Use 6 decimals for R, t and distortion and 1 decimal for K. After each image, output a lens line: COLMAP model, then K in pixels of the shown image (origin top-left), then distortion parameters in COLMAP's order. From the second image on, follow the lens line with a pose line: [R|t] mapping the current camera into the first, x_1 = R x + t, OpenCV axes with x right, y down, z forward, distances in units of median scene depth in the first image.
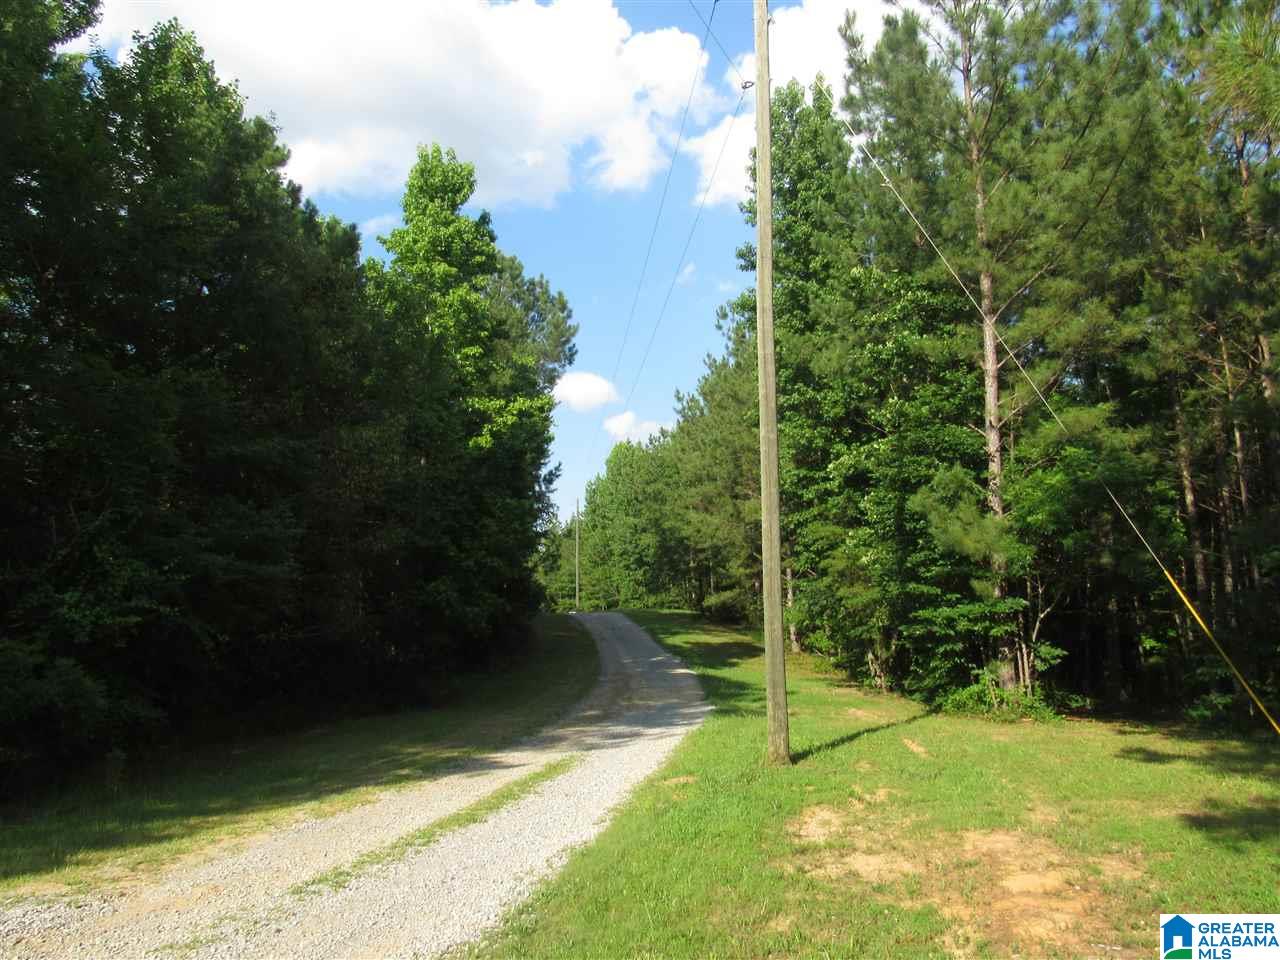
lens RADIAL K [[936.1, 0, 640.0], [0, 936.1, 480.0], [0, 0, 1]] dist [-0.020080, 0.001085]
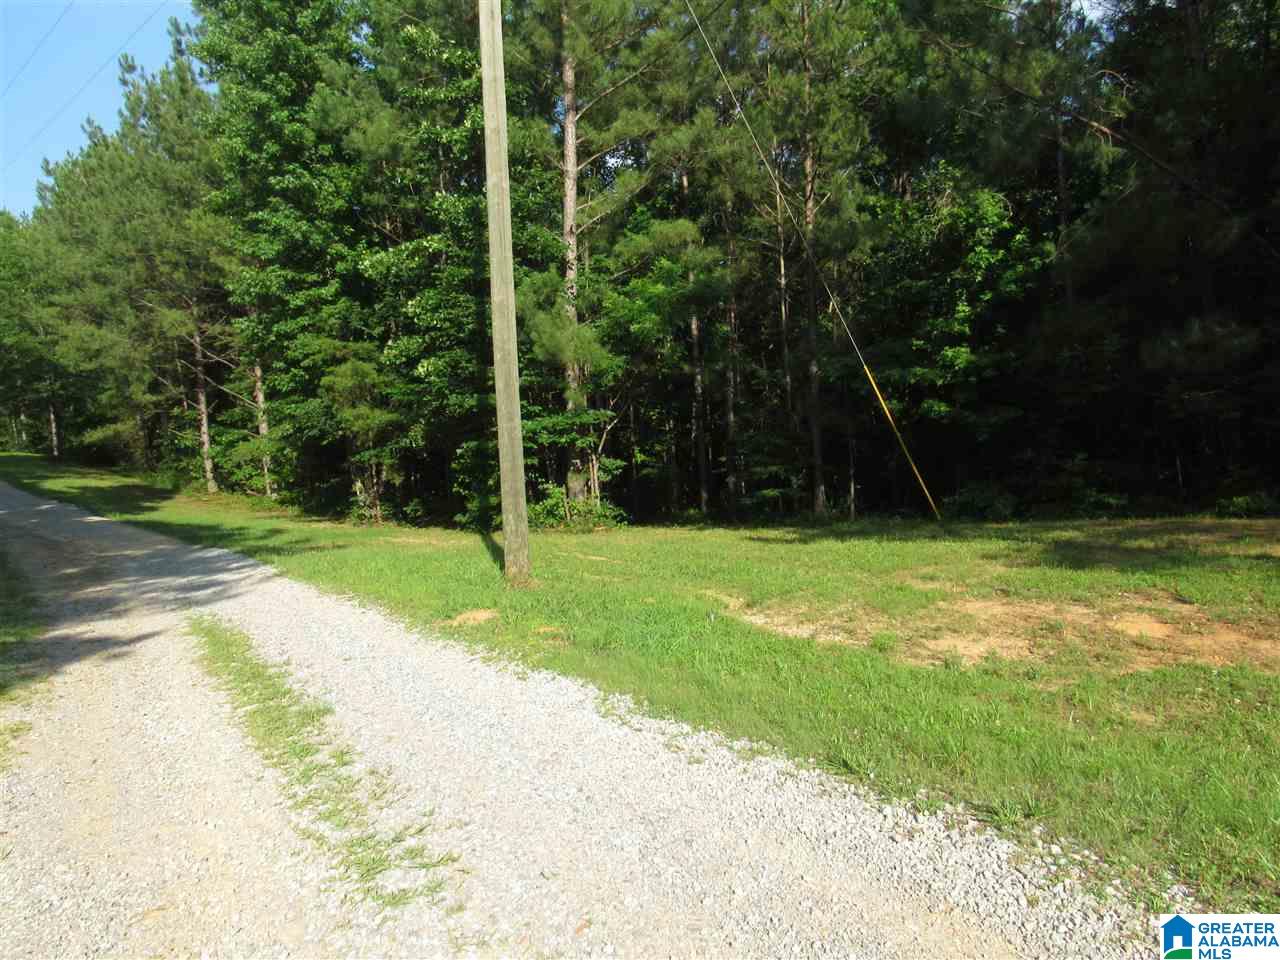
lens RADIAL K [[936.1, 0, 640.0], [0, 936.1, 480.0], [0, 0, 1]] dist [-0.020080, 0.001085]
pose [[0.761720, -0.045668, 0.646295, -0.170756], [-0.061773, 0.987850, 0.142608, 0.044526], [-0.644955, -0.148551, 0.749644, 0.167271]]
